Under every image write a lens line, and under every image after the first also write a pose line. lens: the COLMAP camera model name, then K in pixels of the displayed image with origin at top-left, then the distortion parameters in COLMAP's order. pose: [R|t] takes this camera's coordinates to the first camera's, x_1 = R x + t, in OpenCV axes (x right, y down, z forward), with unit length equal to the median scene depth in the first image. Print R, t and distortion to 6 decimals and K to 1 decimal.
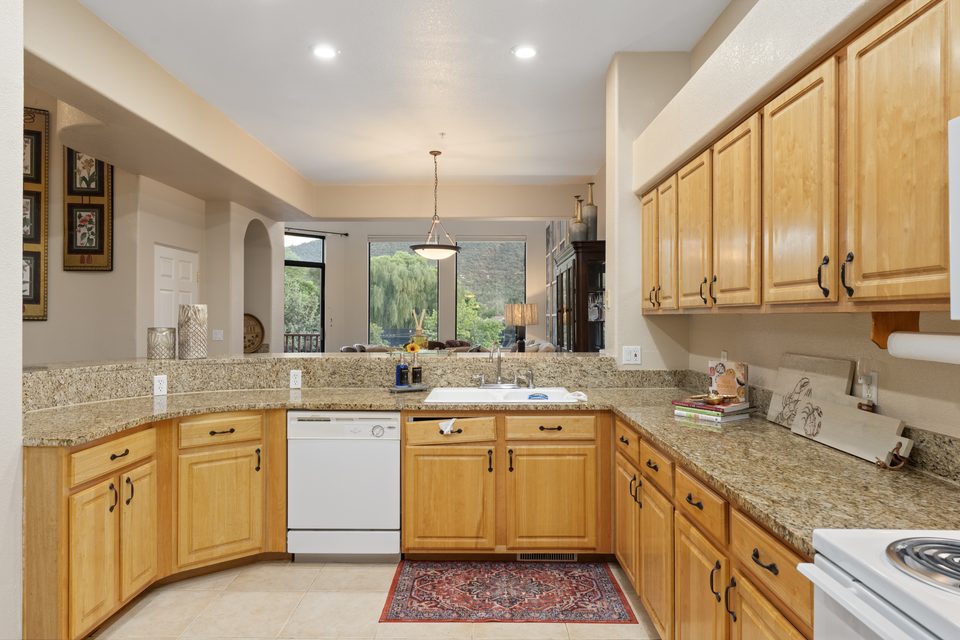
lens RADIAL K [[581.6, 0, 480.0], [0, 581.6, 320.0], [0, 0, 1]] dist [-0.000635, 0.001747]
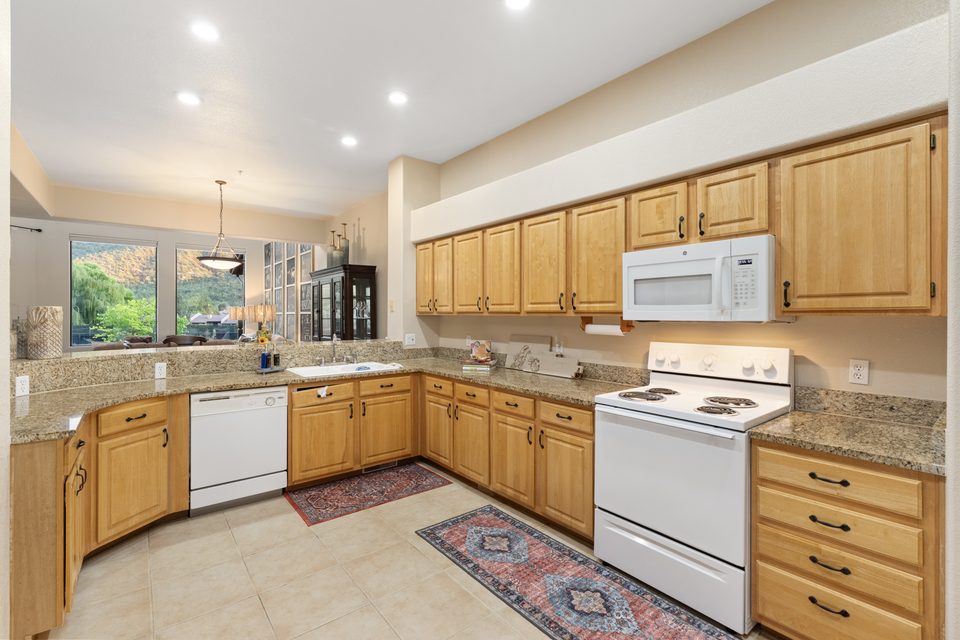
lens RADIAL K [[427.3, 0, 480.0], [0, 427.3, 320.0], [0, 0, 1]] dist [-0.000276, 0.000185]
pose [[0.775706, -0.008170, 0.631042, -0.429753], [0.002473, 0.999948, 0.009906, -0.008704], [-0.631090, -0.006123, 0.775685, -0.087986]]
